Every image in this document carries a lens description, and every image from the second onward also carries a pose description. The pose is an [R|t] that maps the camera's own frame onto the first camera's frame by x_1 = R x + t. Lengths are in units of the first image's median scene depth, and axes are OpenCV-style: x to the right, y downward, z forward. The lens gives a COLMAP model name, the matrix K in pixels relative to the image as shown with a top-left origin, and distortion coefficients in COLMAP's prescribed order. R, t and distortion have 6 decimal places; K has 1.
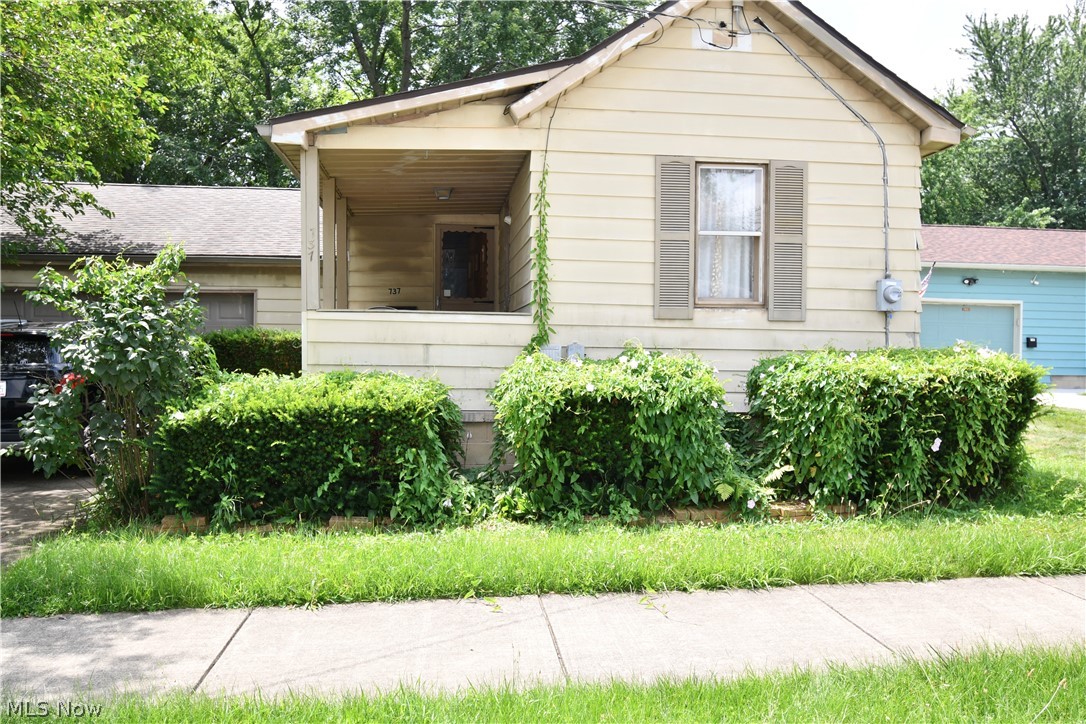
lens RADIAL K [[870.5, 0, 548.7], [0, 870.5, 360.0], [0, 0, 1]] dist [-0.007502, 0.000993]
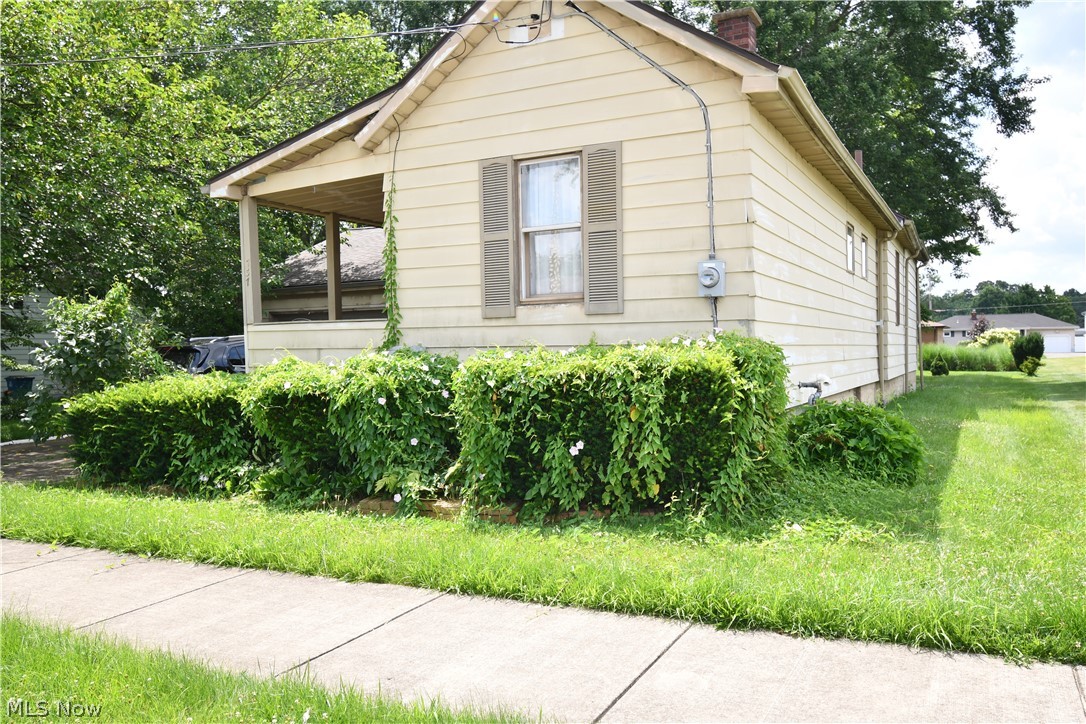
lens RADIAL K [[870.5, 0, 594.6], [0, 870.5, 361.4], [0, 0, 1]] dist [-0.007502, 0.000993]
pose [[0.826553, -0.013605, -0.562695, 0.812726], [0.023205, 0.999682, 0.009916, -0.003008], [0.562381, -0.021253, 0.826605, 0.215920]]
